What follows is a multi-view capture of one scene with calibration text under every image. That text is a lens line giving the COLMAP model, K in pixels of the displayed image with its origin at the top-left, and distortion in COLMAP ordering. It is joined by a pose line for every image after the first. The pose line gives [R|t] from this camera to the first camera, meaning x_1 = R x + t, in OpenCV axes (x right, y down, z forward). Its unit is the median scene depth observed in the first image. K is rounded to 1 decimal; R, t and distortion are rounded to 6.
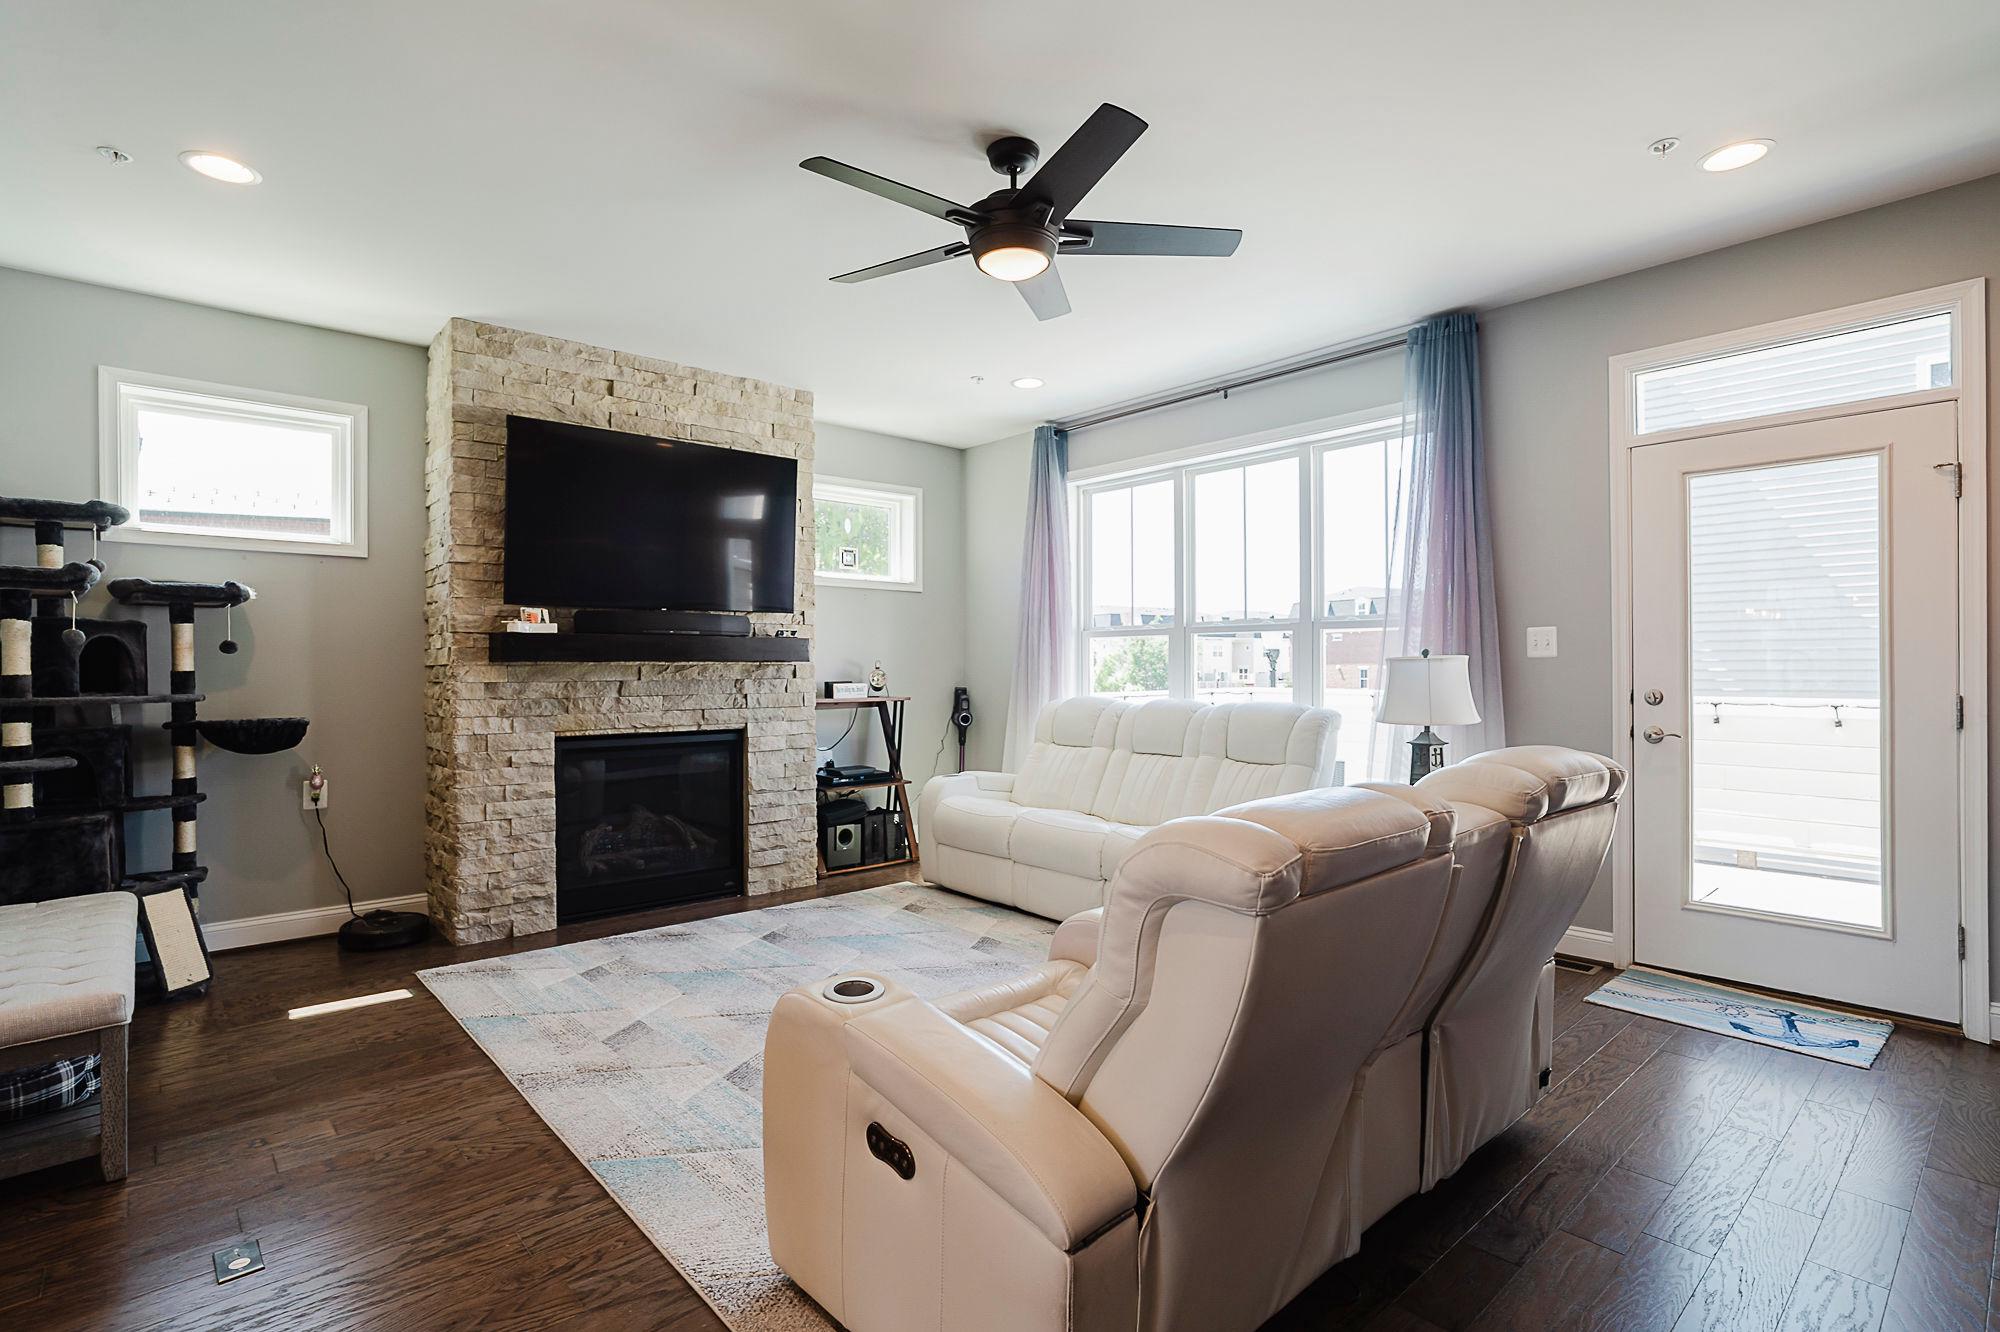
lens RADIAL K [[967.5, 0, 1000.9], [0, 967.5, 658.2], [0, 0, 1]] dist [0.002347, 0.001339]
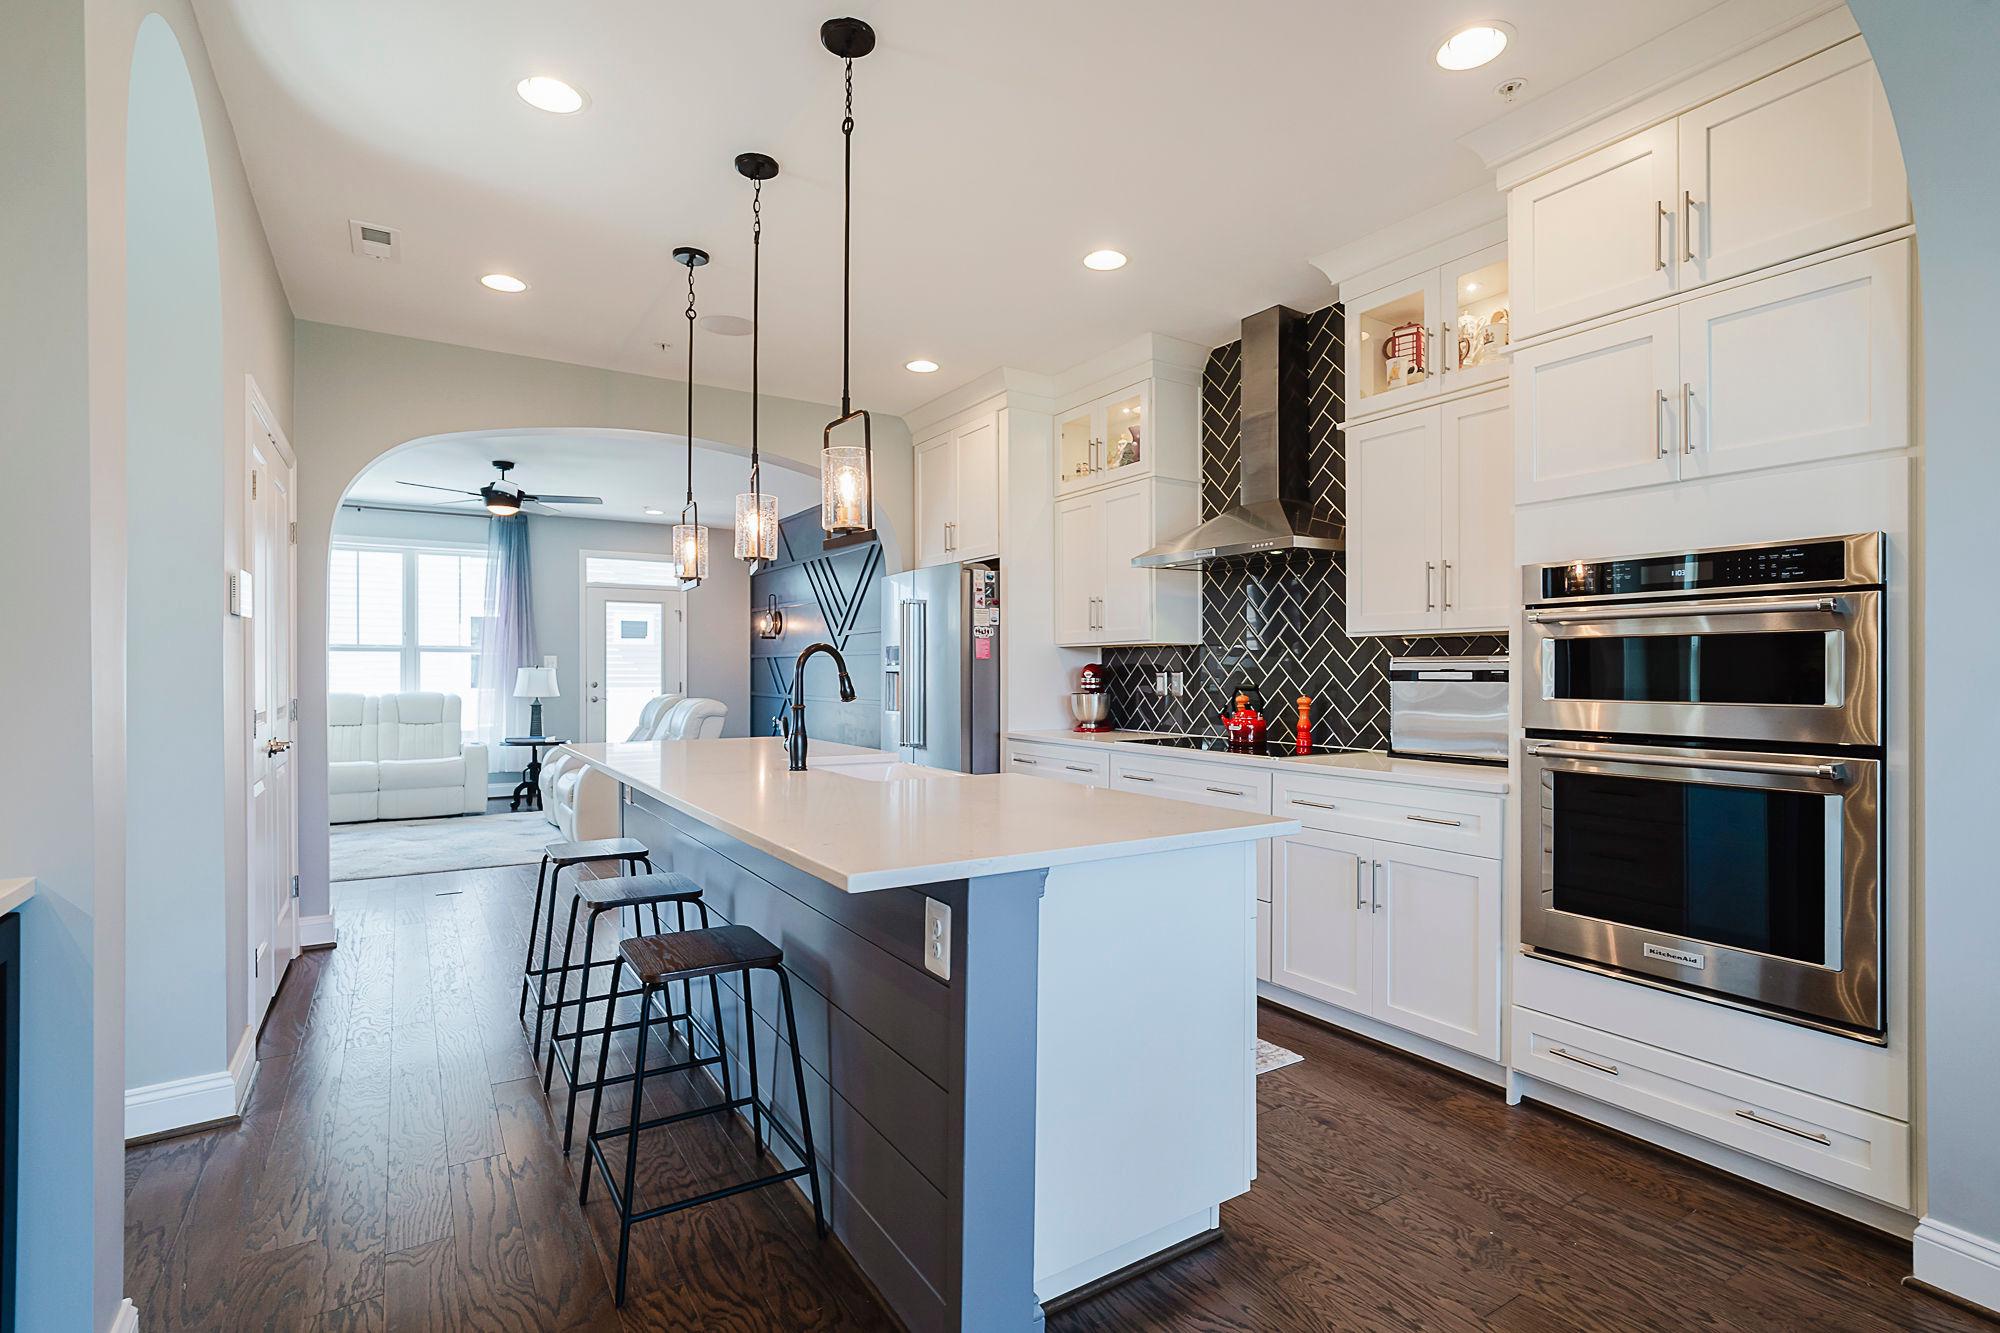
lens RADIAL K [[971.2, 0, 1007.2], [0, 971.2, 673.7], [0, 0, 1]] dist [-0.001947, 0.000549]
pose [[0.188724, 0.000787, 0.982030, -1.654285], [-0.003676, 0.999993, -0.000094, 0.007422], [-0.982023, -0.003592, 0.188726, -0.571268]]
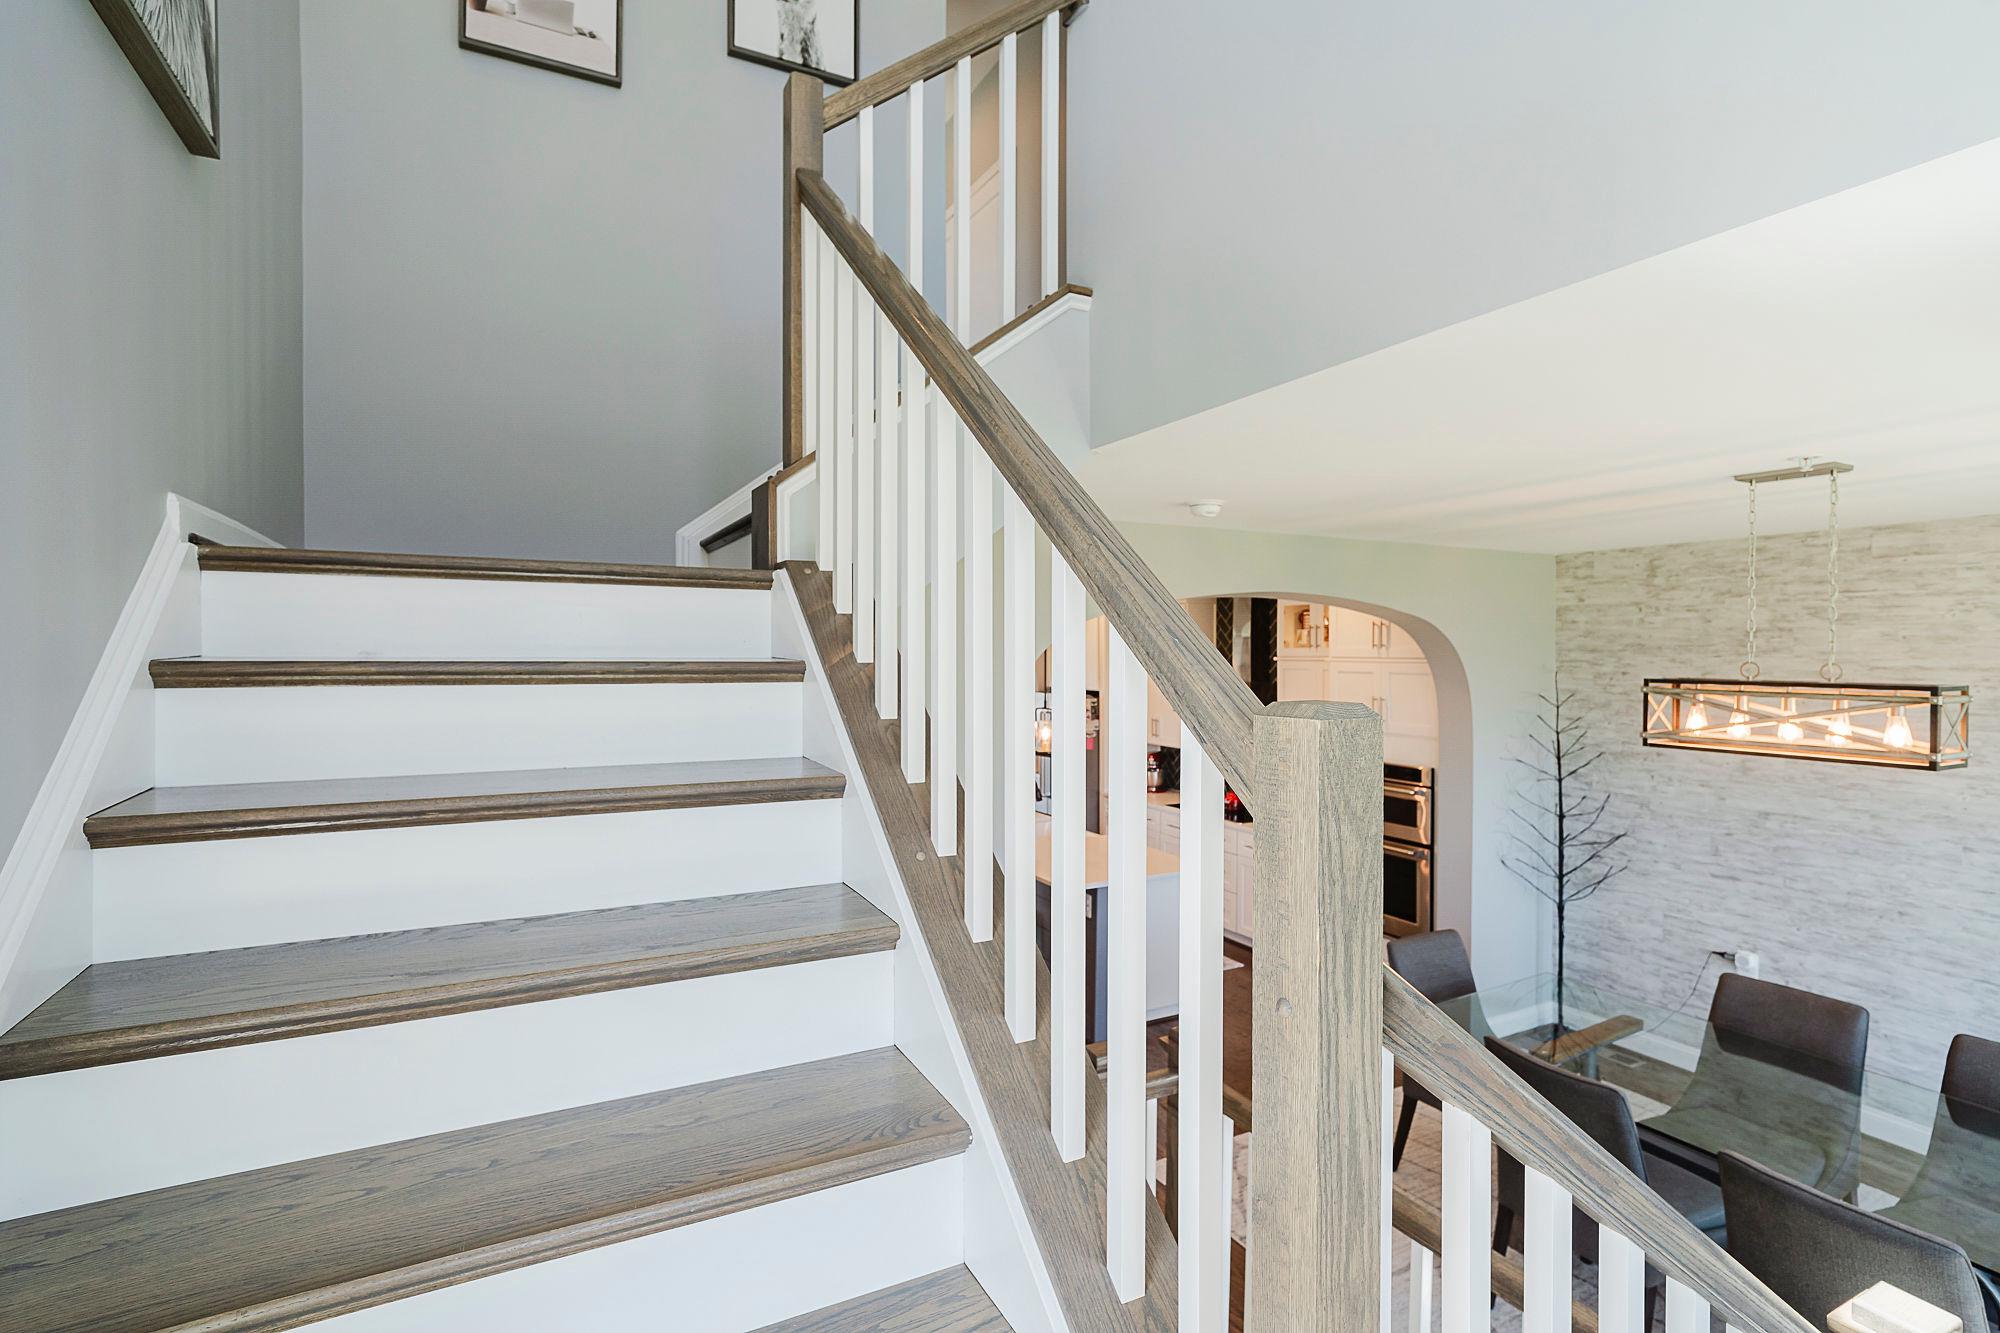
lens RADIAL K [[991.4, 0, 1000.0], [0, 991.4, 666.5], [0, 0, 1]] dist [-0.002456, 0.013742]
pose [[0.279298, -0.014415, 0.960096, -2.668158], [-0.001975, 0.999877, 0.015587, -0.244980], [-0.960202, -0.006250, 0.279235, -0.738584]]
